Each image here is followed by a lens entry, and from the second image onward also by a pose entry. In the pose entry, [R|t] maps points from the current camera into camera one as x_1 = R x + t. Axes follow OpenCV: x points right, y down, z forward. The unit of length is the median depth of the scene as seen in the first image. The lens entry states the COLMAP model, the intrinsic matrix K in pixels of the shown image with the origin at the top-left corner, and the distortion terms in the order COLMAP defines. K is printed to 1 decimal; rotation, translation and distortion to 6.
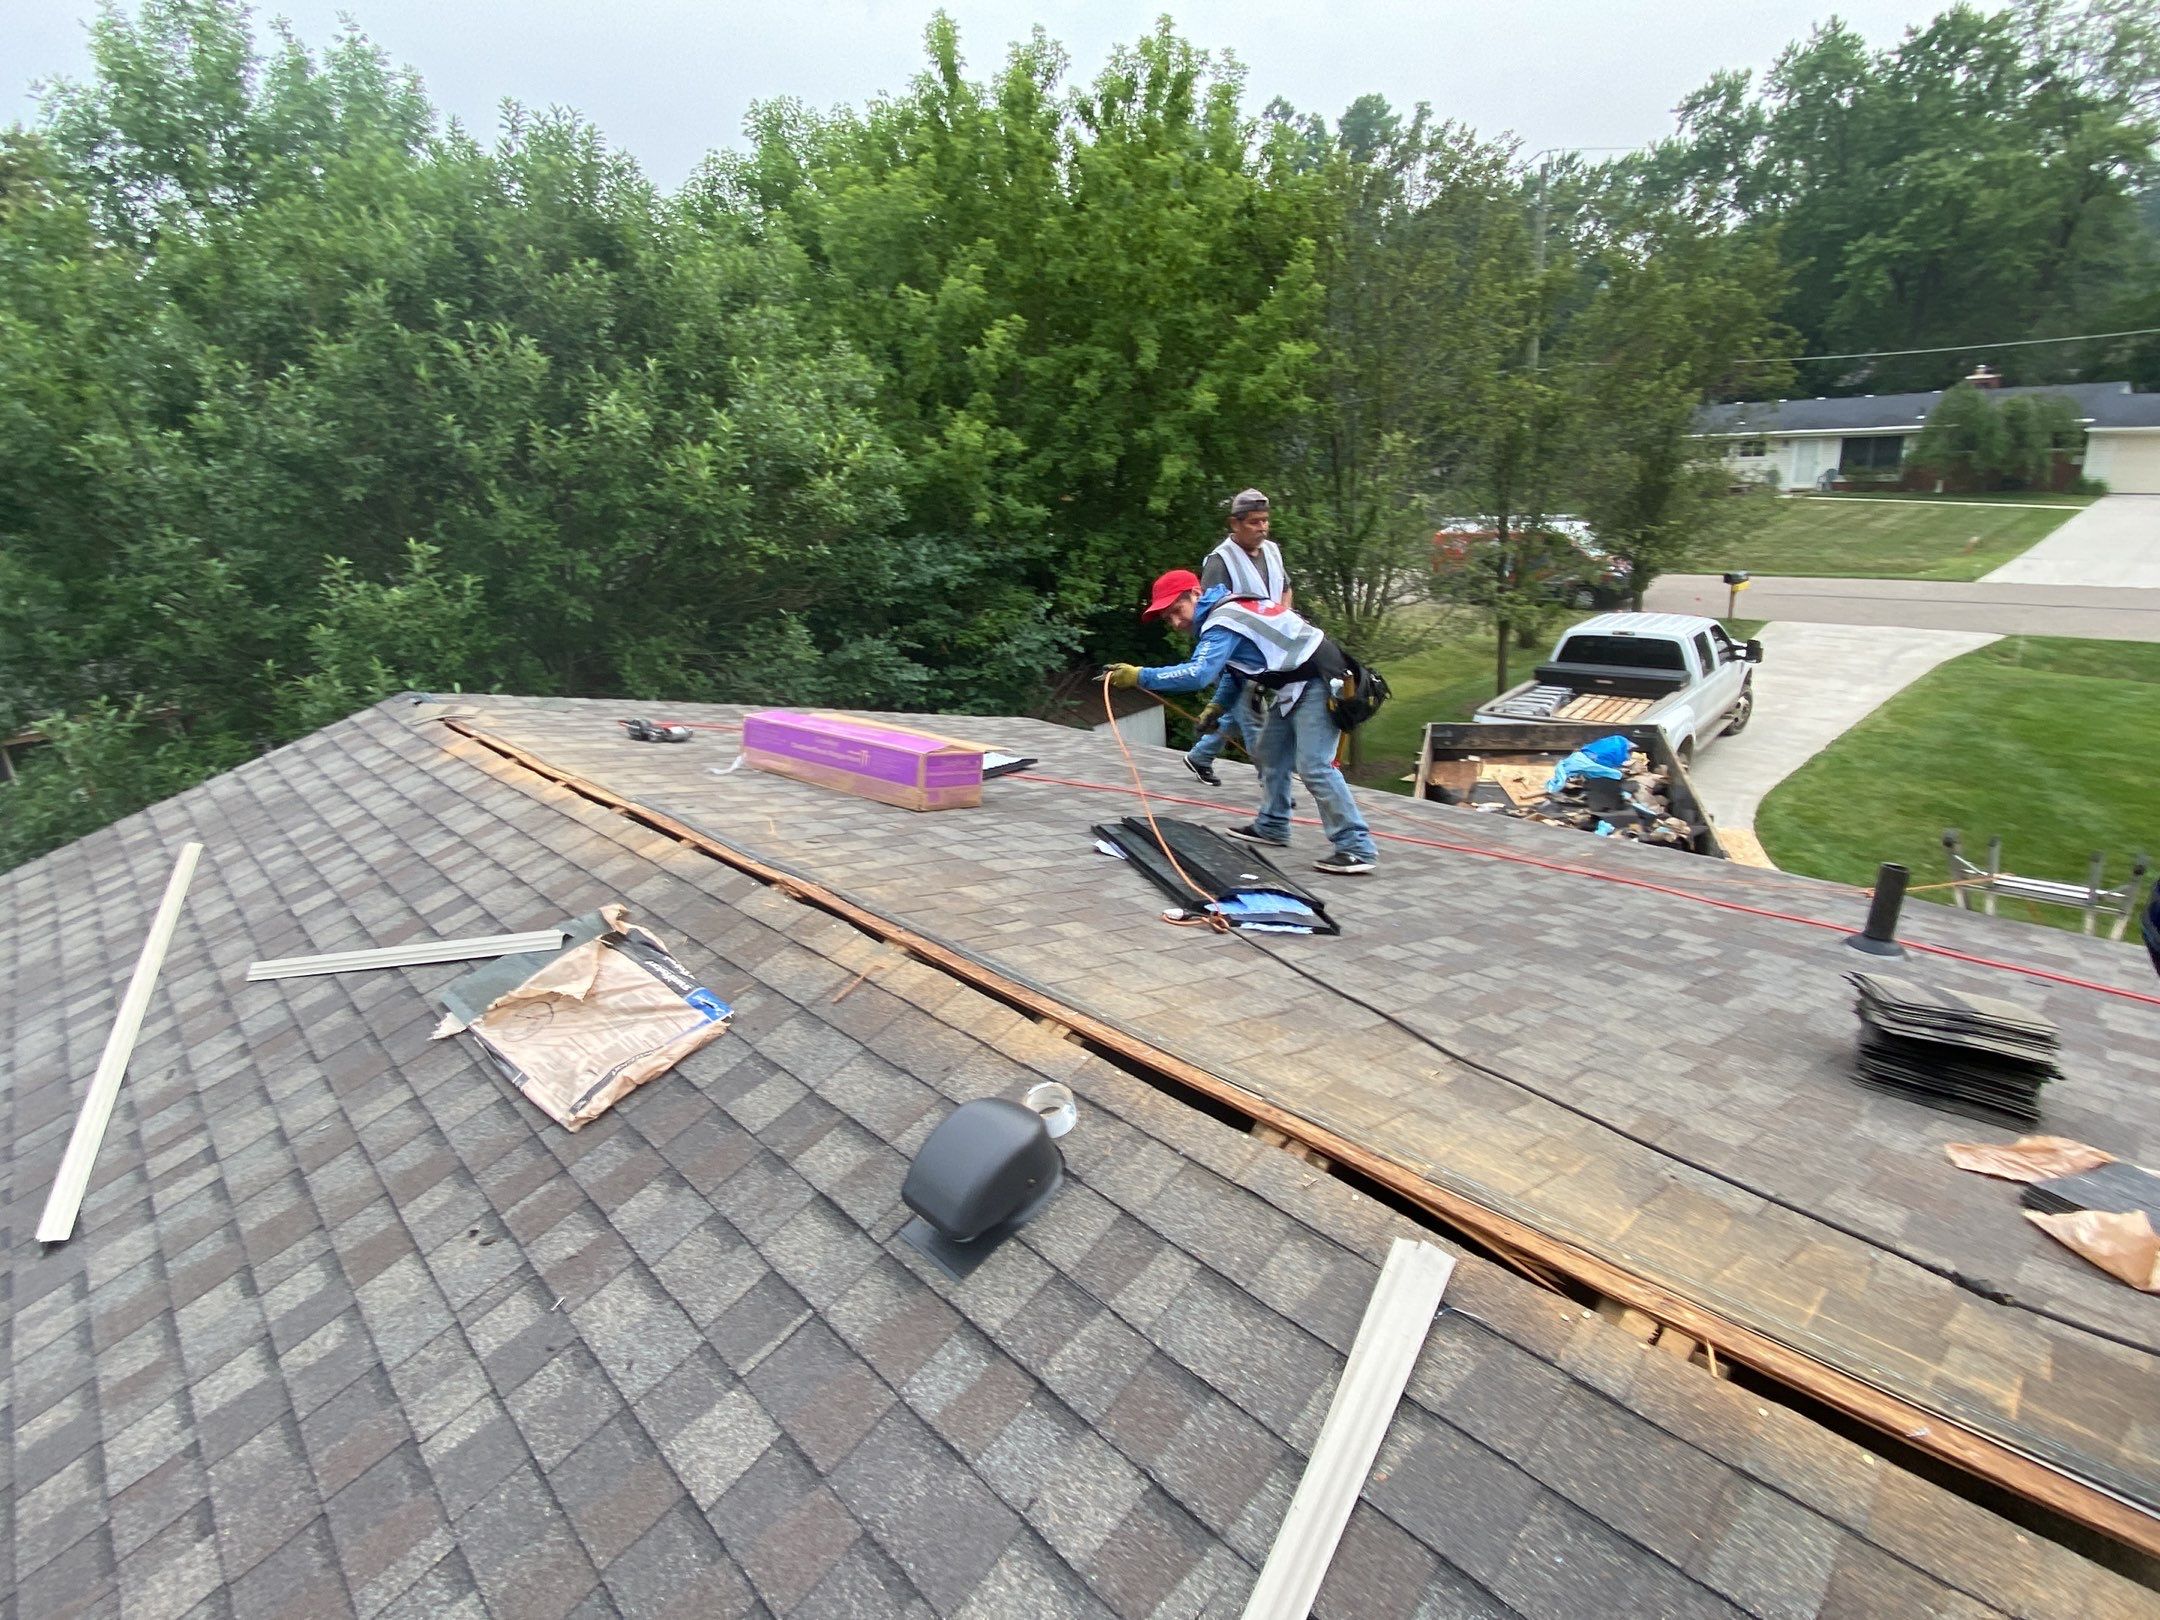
lens RADIAL K [[1119.6, 0, 1069.1], [0, 1119.6, 822.4], [0, 0, 1]] dist [0.014181, -0.013997]
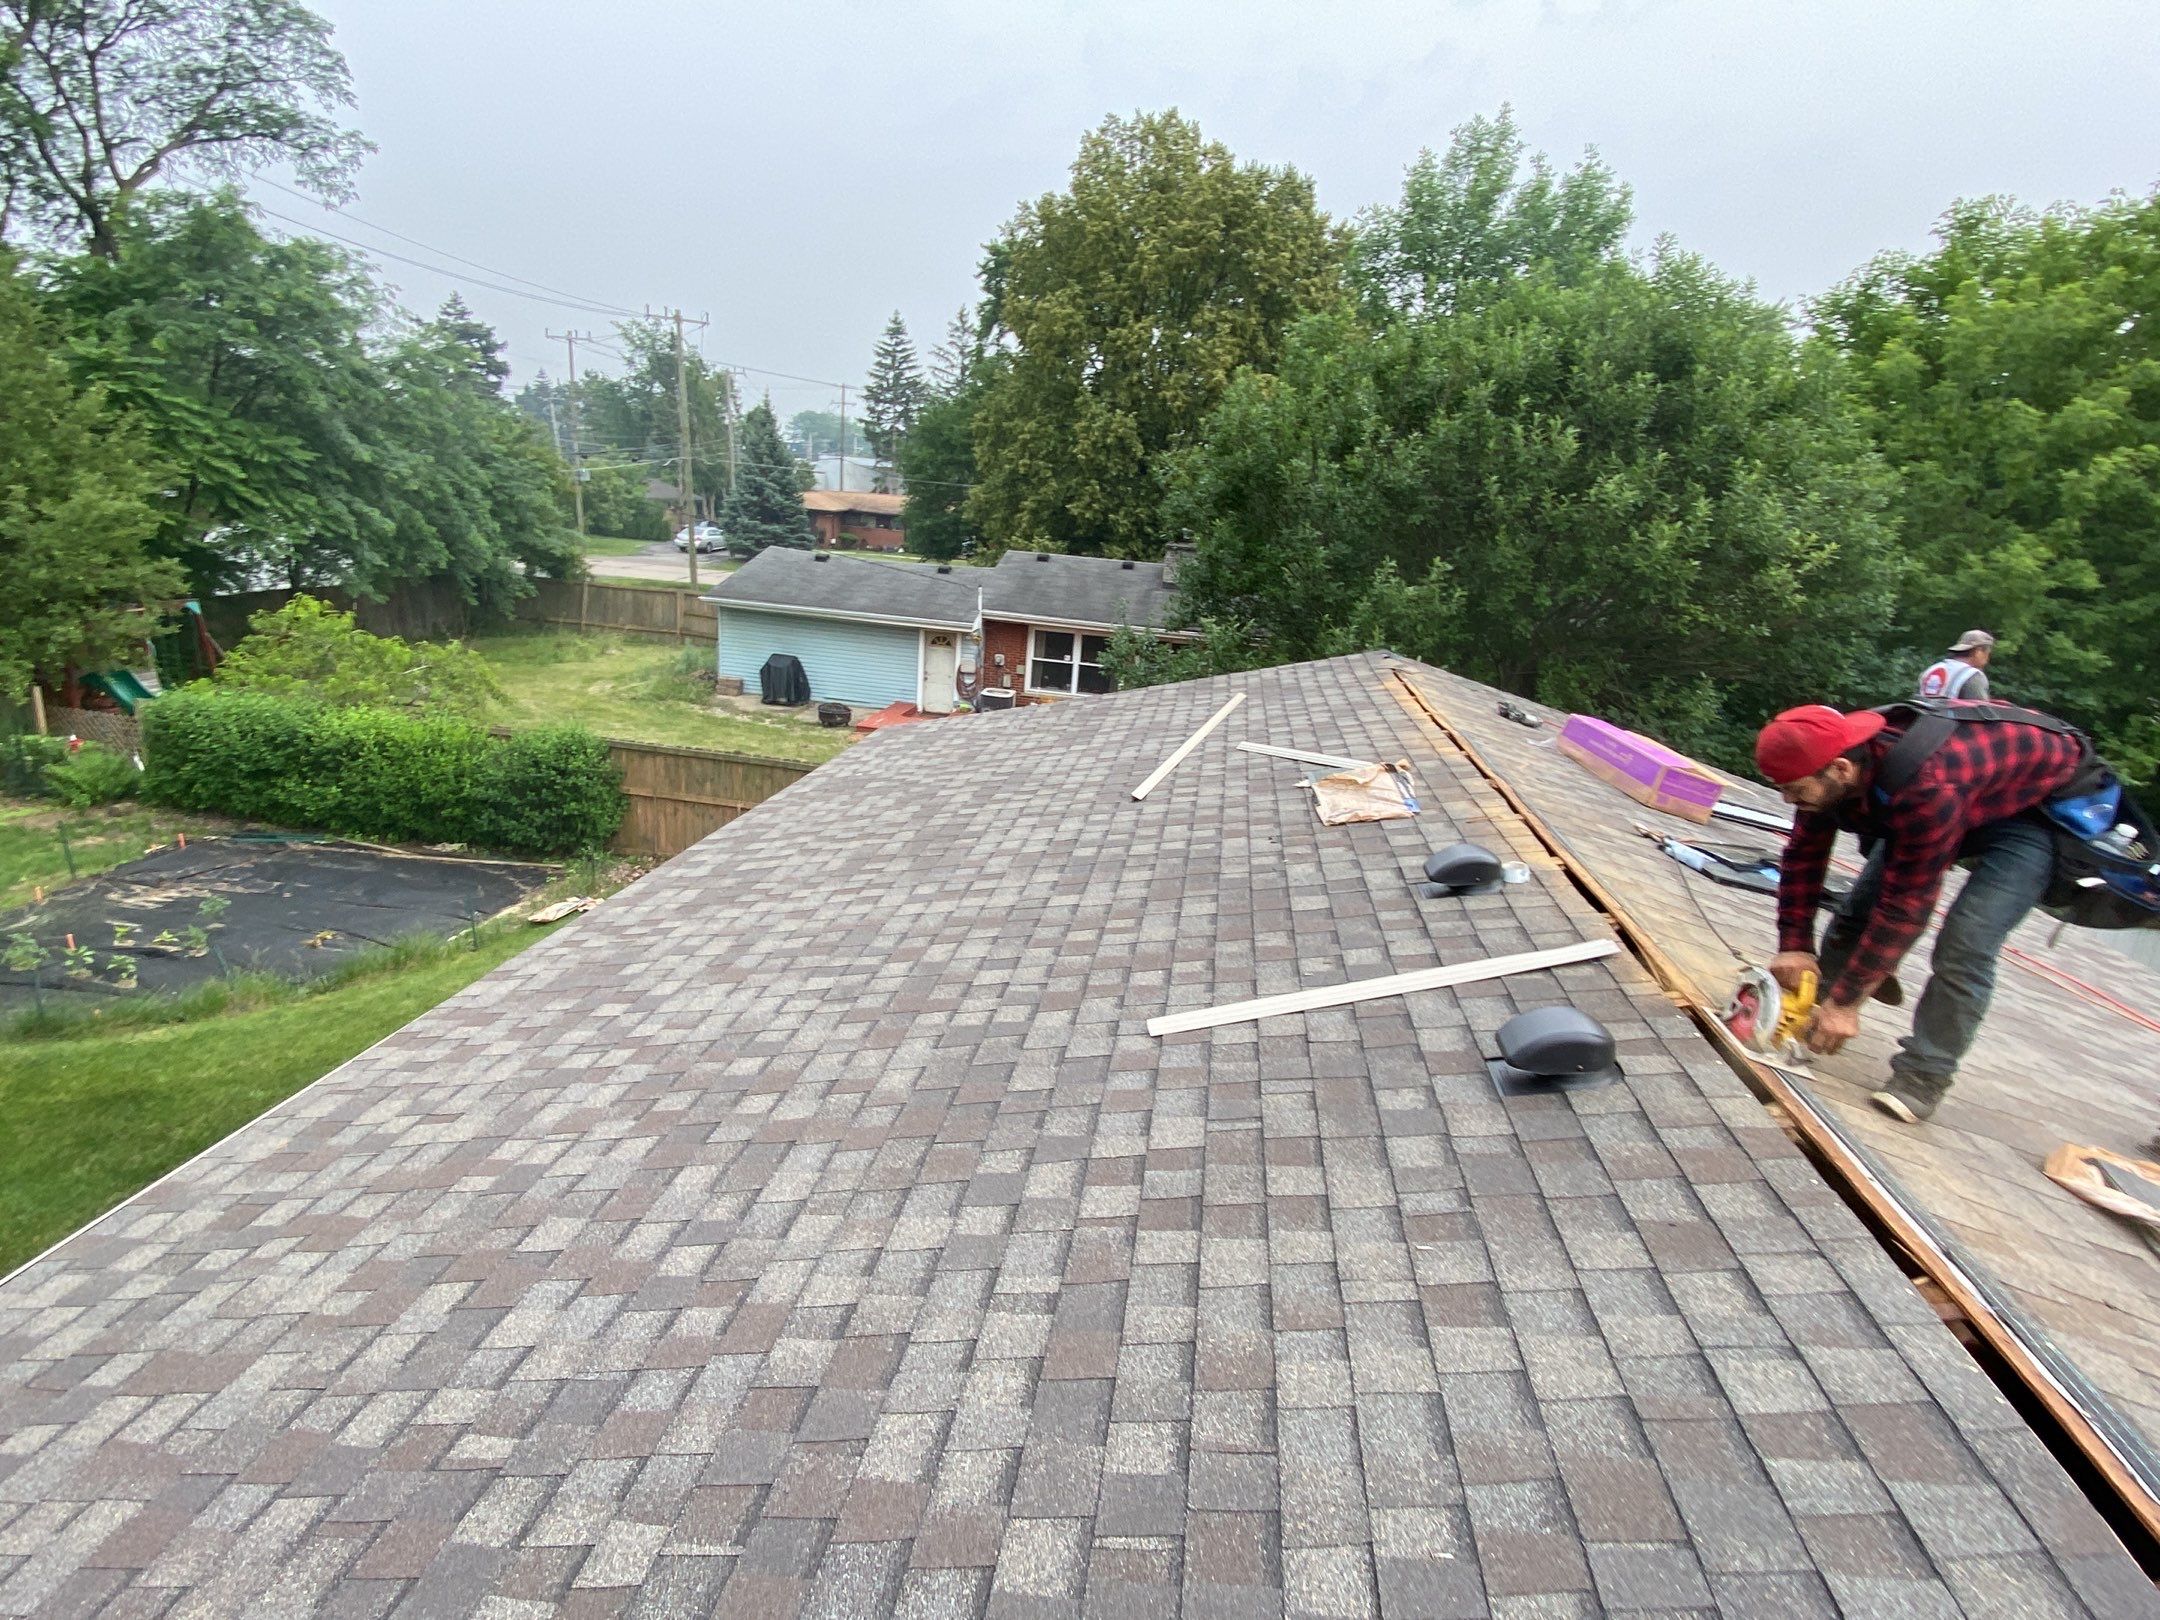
lens RADIAL K [[1119.6, 0, 1065.9], [0, 1119.6, 809.9], [0, 0, 1]] dist [0.014181, -0.013997]
pose [[0.625139, 0.335602, -0.704679, 0.228812], [-0.371979, 0.921817, 0.109021, 0.063914], [0.686173, 0.193972, 0.701100, -0.255672]]
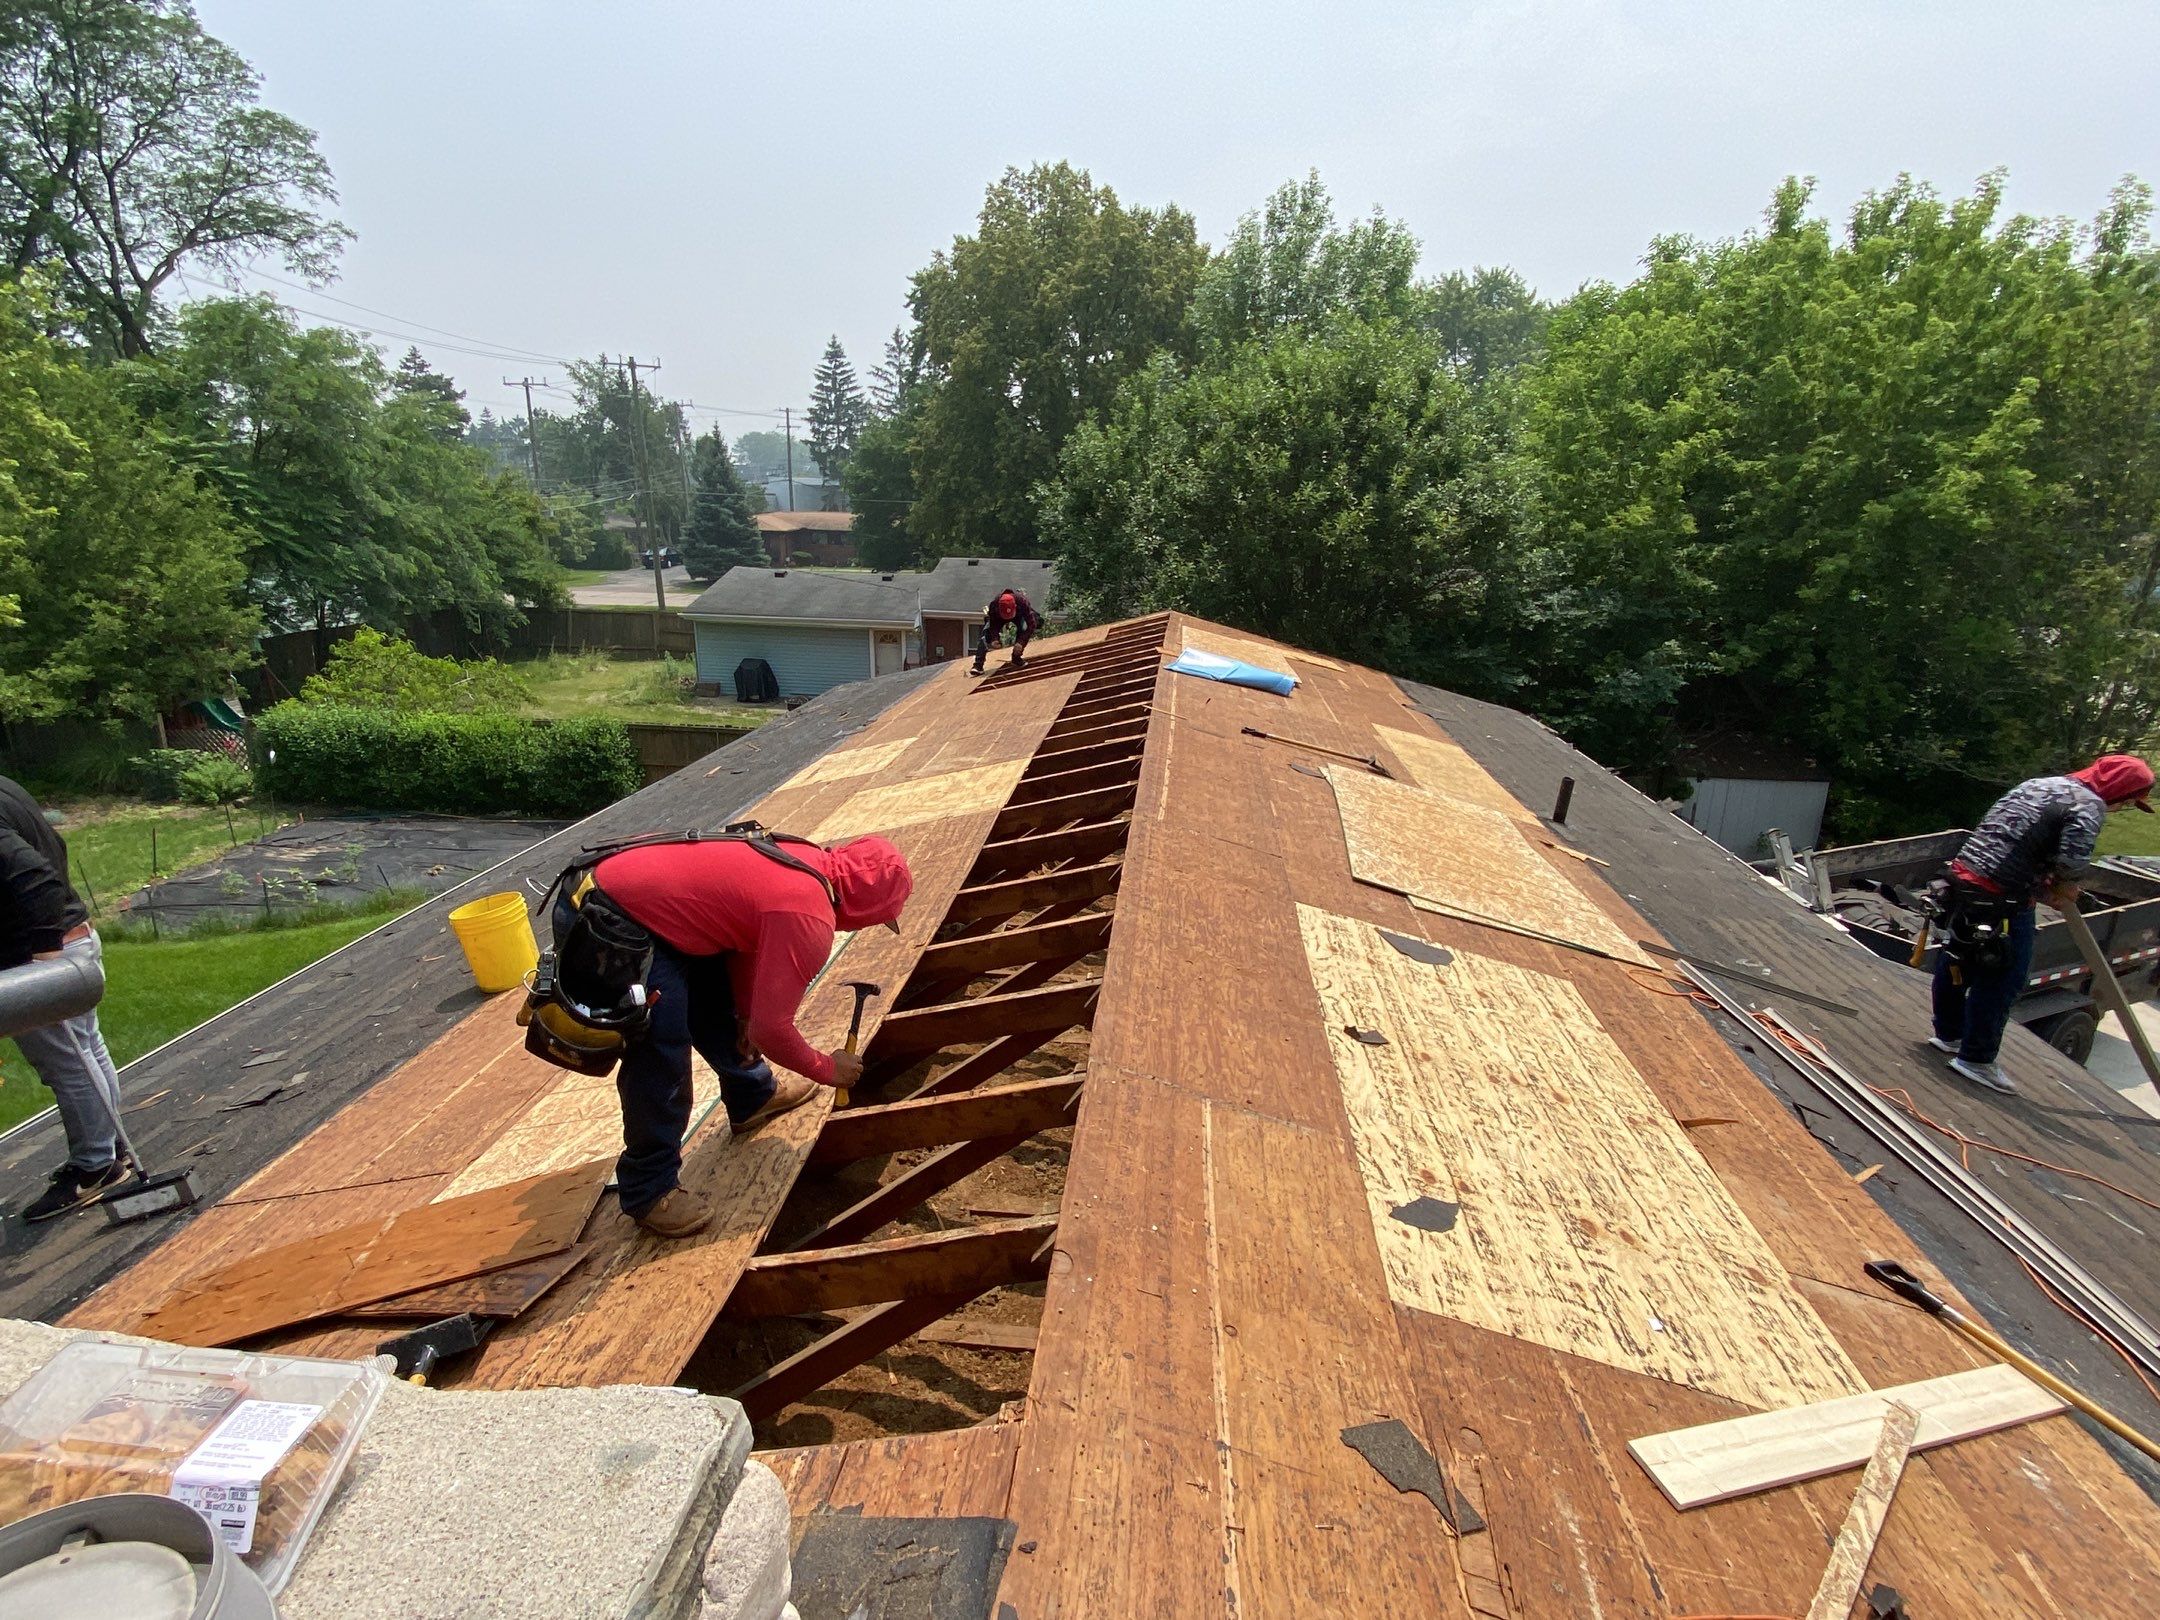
lens RADIAL K [[1119.6, 0, 1070.0], [0, 1119.6, 812.3], [0, 0, 1]] dist [0.014181, -0.013997]
pose [[0.665730, 0.291062, -0.687085, 0.798479], [-0.311102, 0.945209, 0.098976, 0.094617], [0.678247, 0.147862, 0.719804, -0.584542]]
